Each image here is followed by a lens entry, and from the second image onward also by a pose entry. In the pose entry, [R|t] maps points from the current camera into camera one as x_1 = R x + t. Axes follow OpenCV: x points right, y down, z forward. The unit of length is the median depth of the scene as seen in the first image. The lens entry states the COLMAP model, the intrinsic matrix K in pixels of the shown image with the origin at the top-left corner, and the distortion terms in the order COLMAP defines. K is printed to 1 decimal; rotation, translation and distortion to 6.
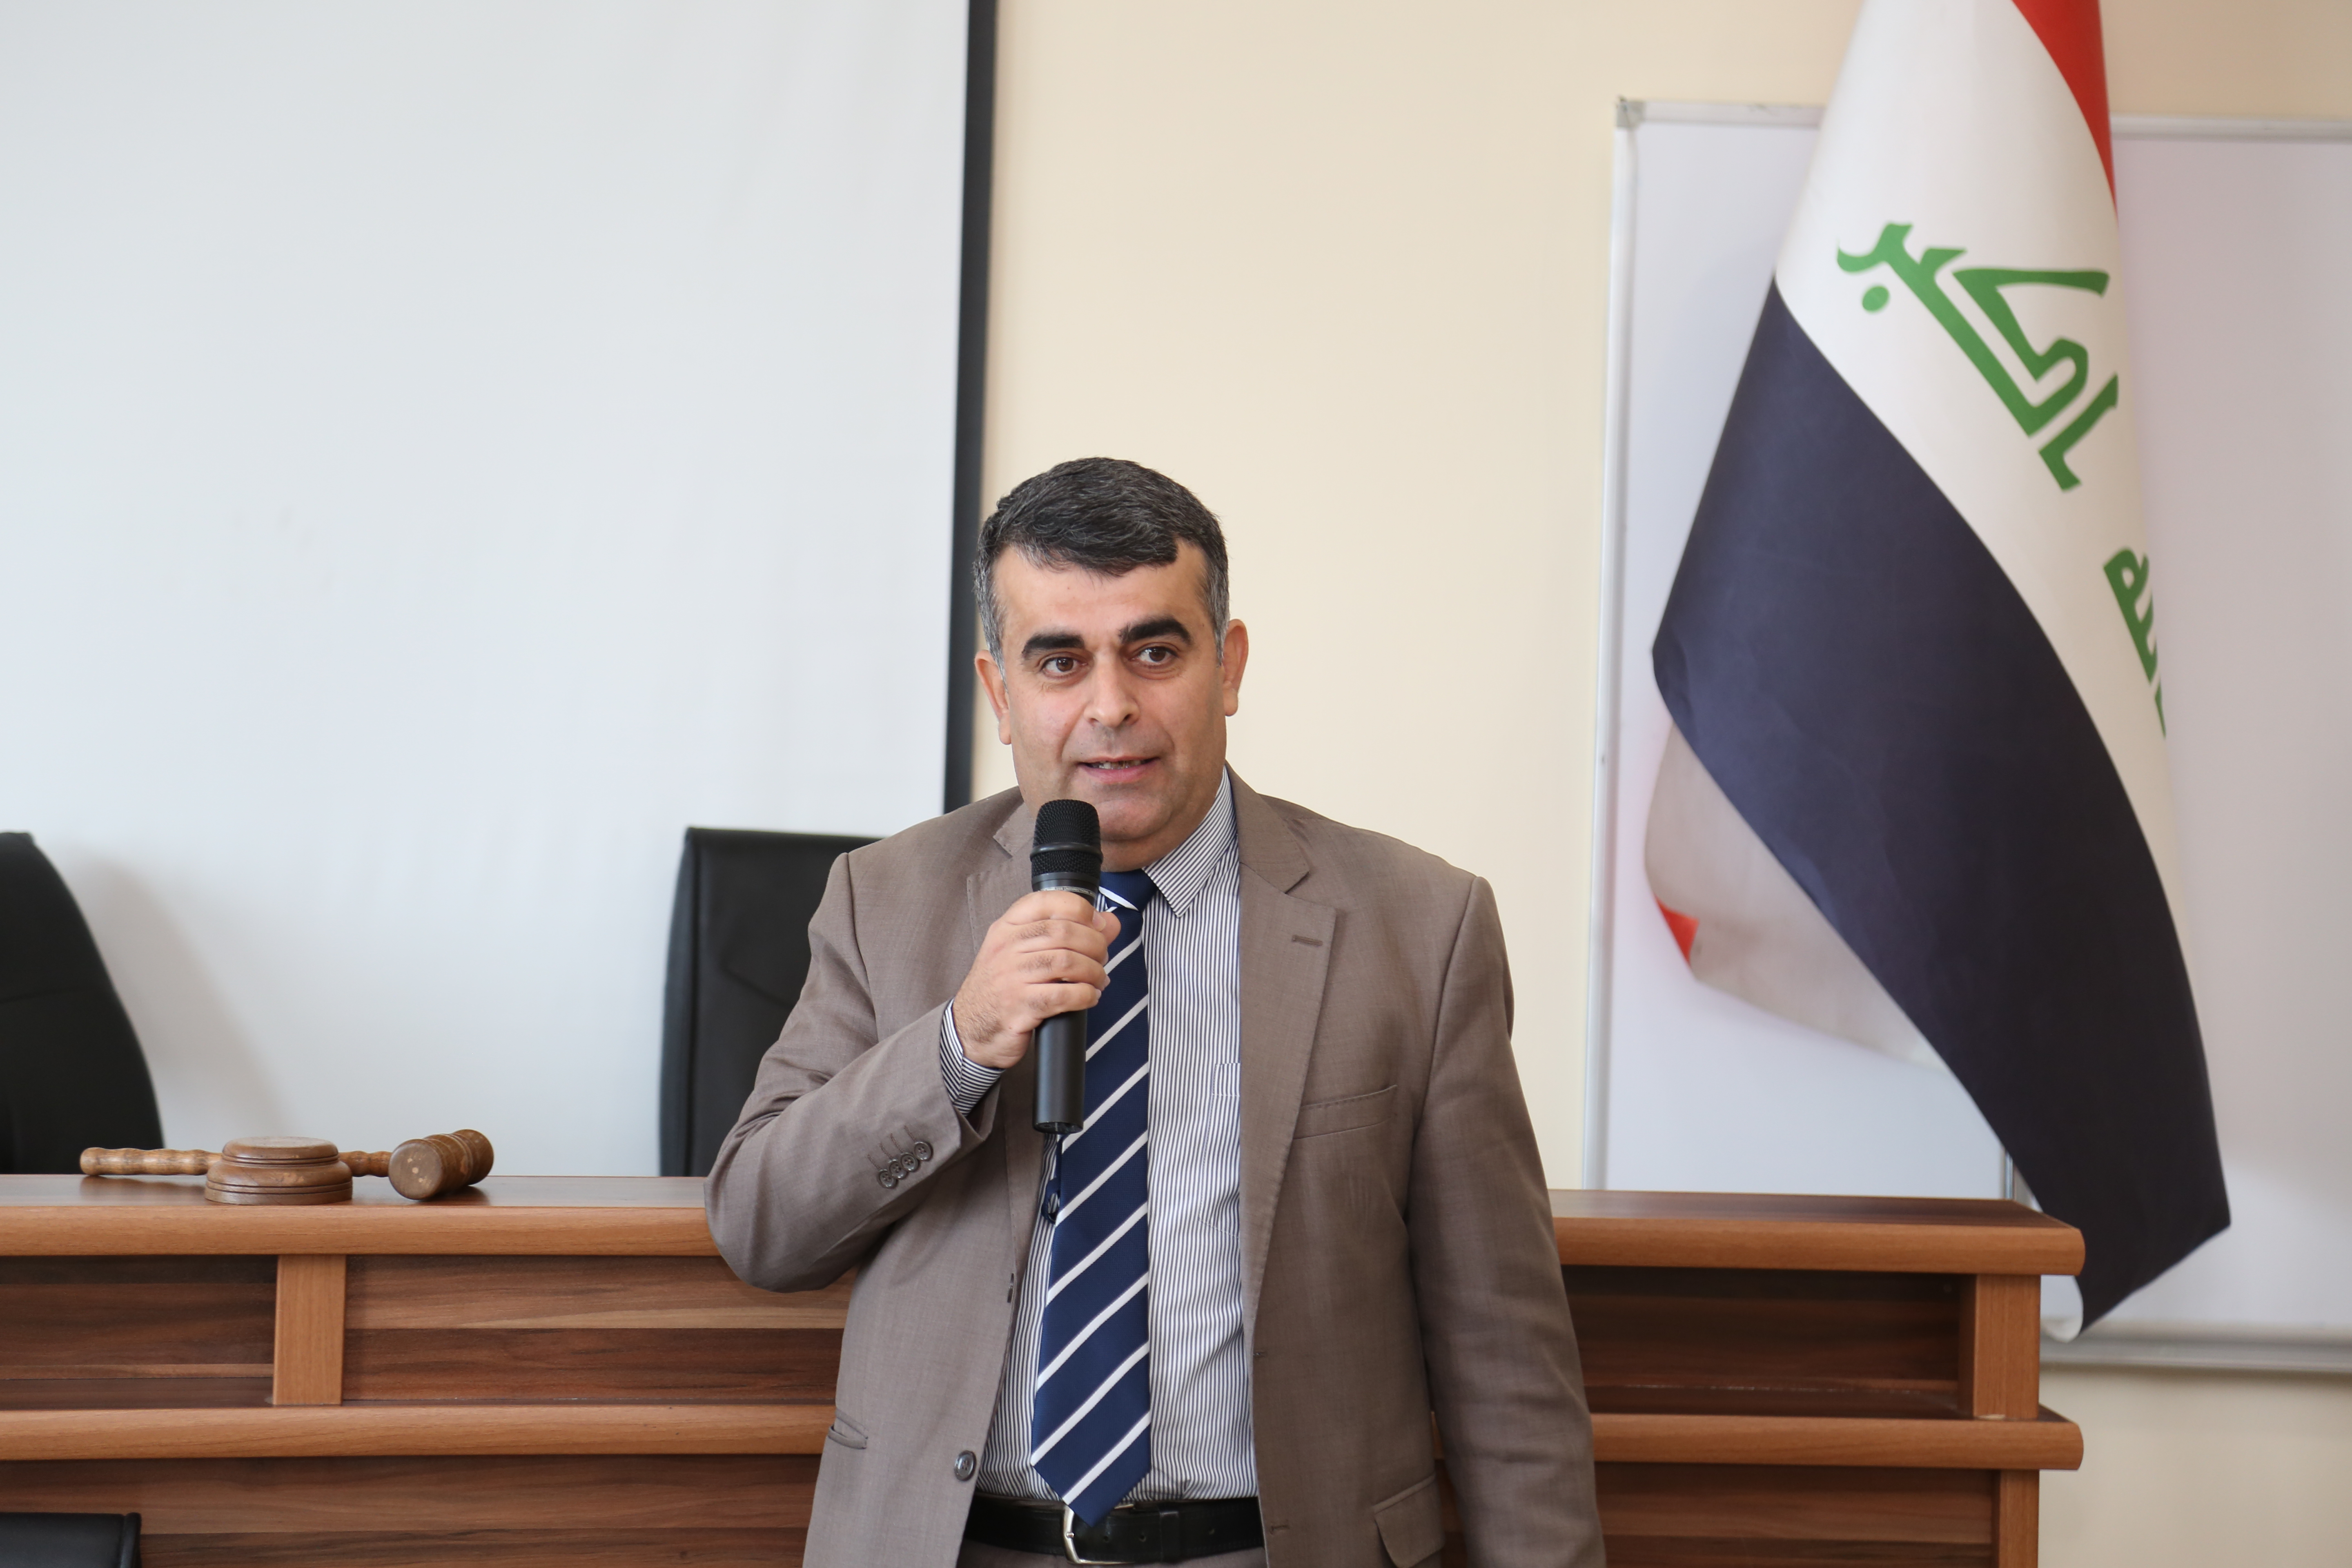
lens RADIAL K [[6667.3, 0, 1125.0], [0, 6667.3, 780.2], [0, 0, 1]] dist [0.592637, 0.958654]
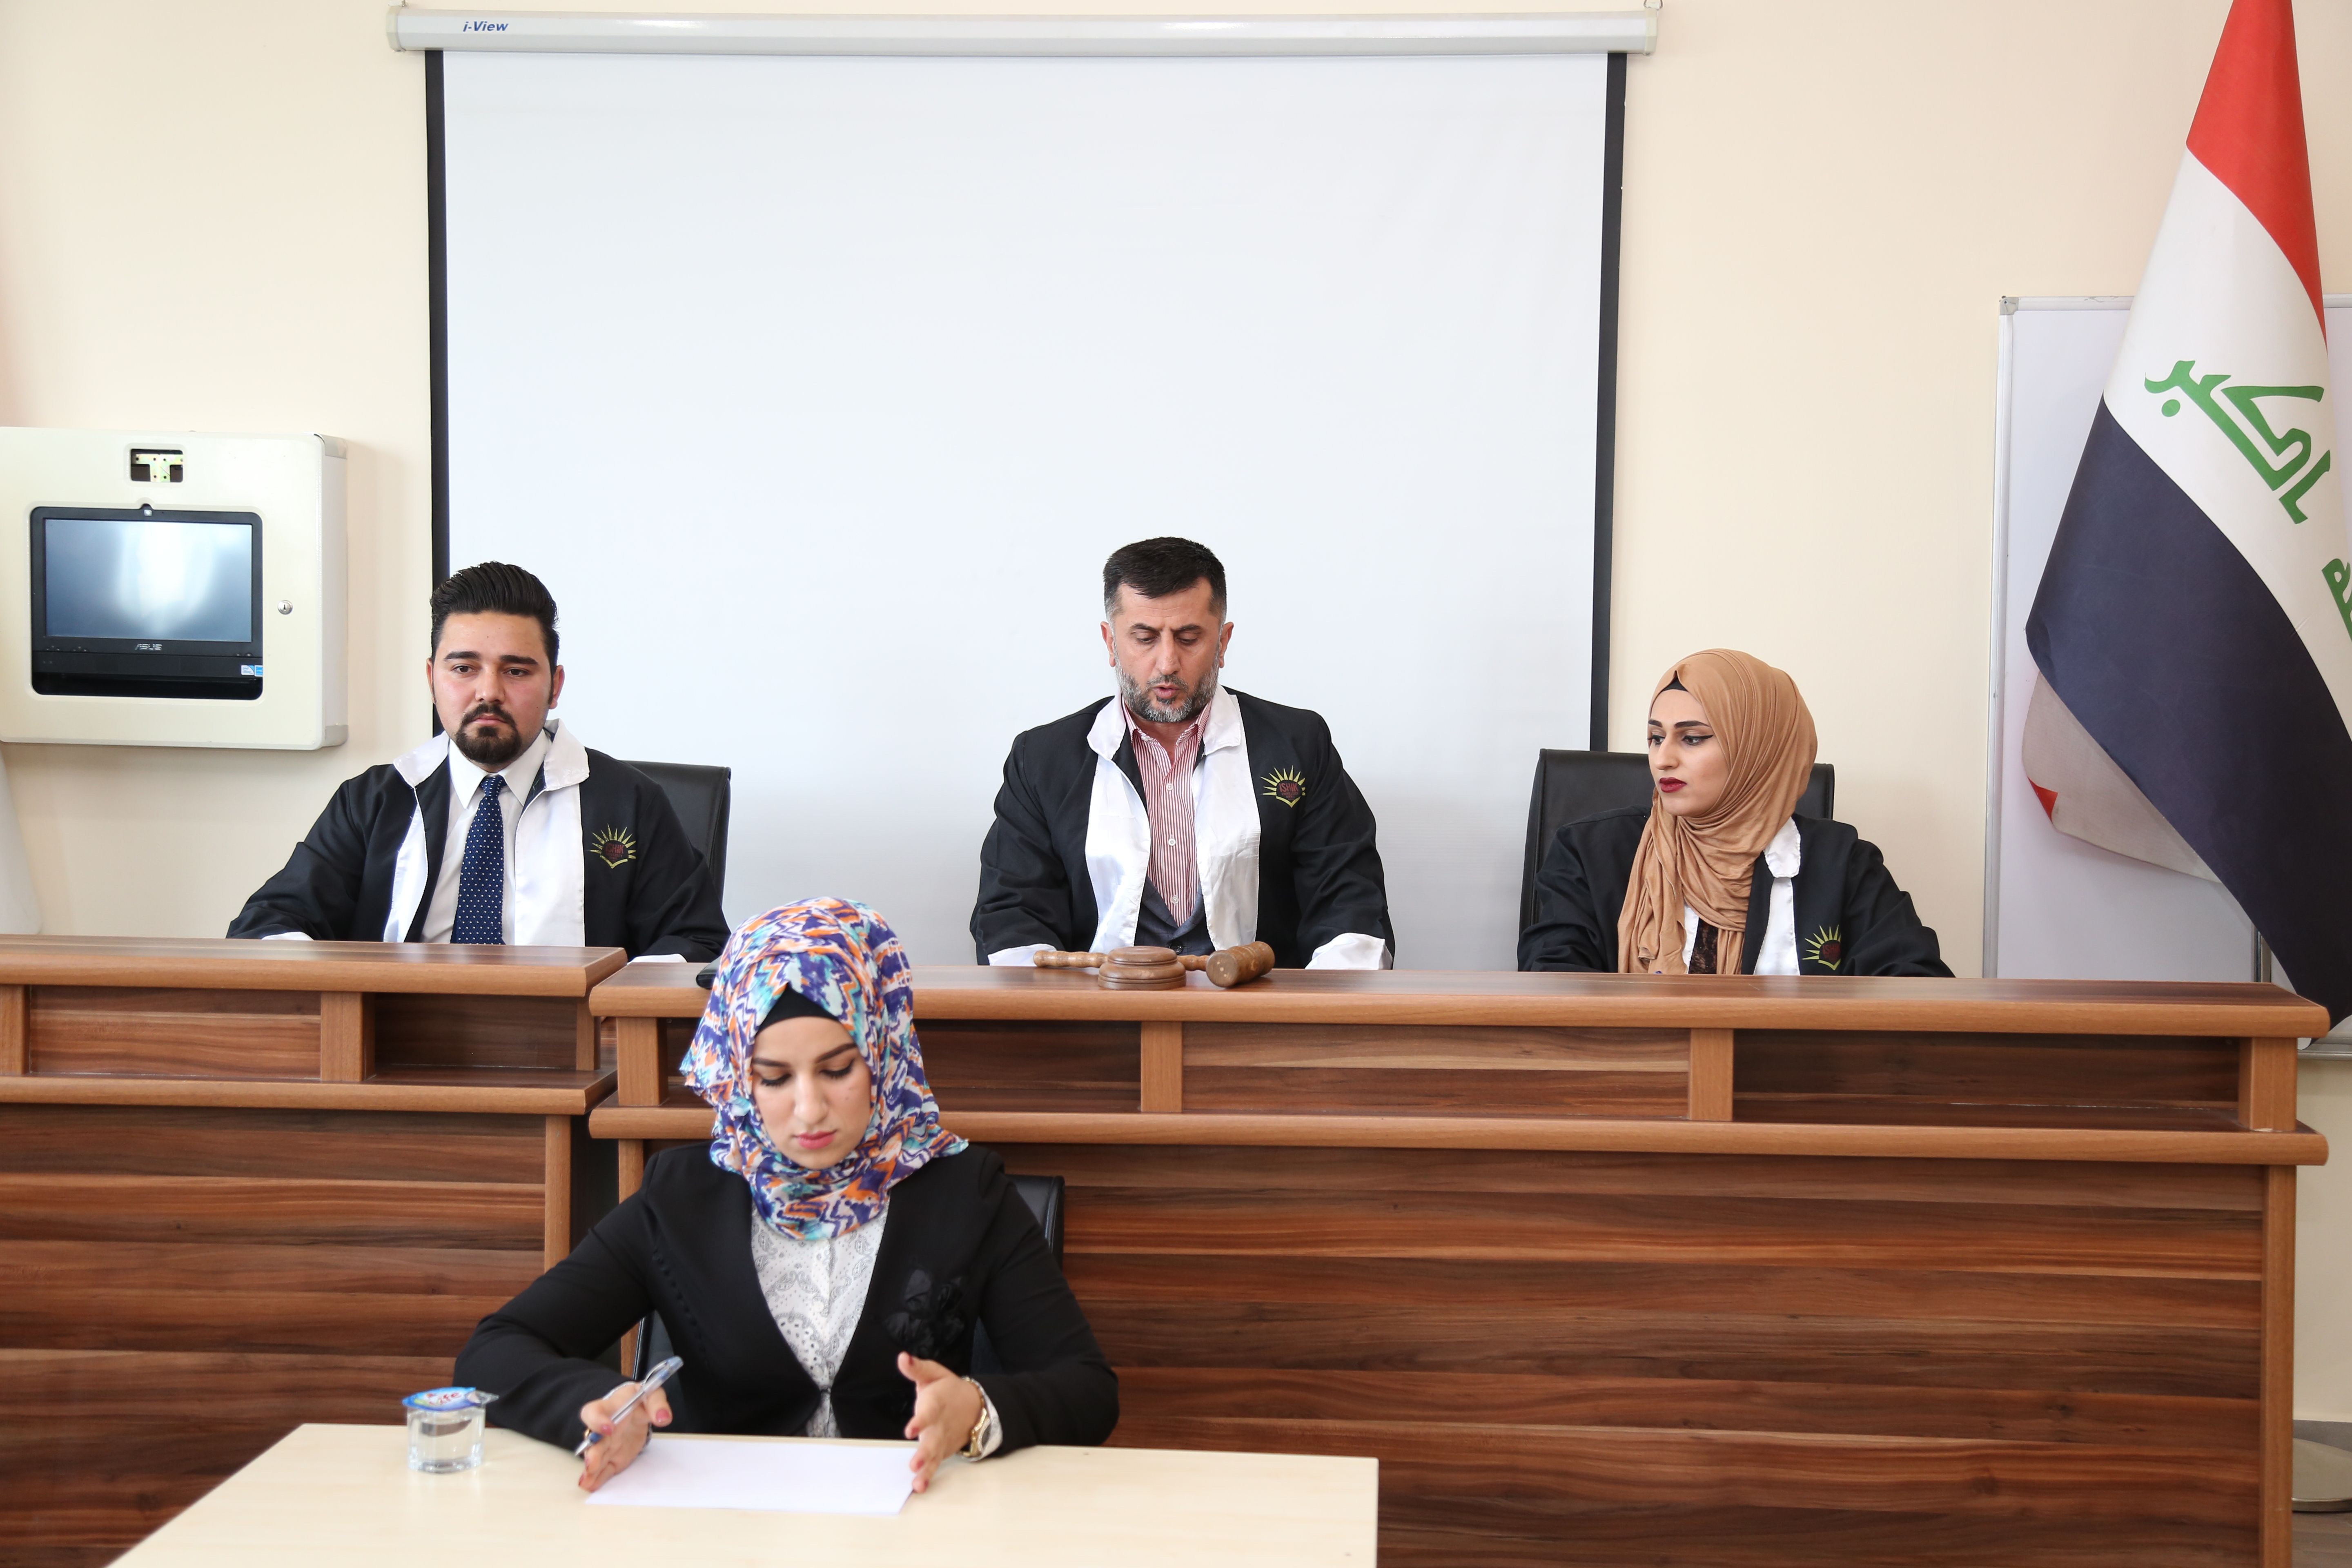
lens RADIAL K [[2993.6, 0, 1176.0], [0, 2993.6, 784.0], [0, 0, 1]] dist [0.089542, 0.266374]
pose [[0.980436, -0.009189, -0.196625, 0.022125], [0.014928, 0.999504, 0.027722, -0.005616], [0.196272, -0.030115, 0.980087, 0.262031]]
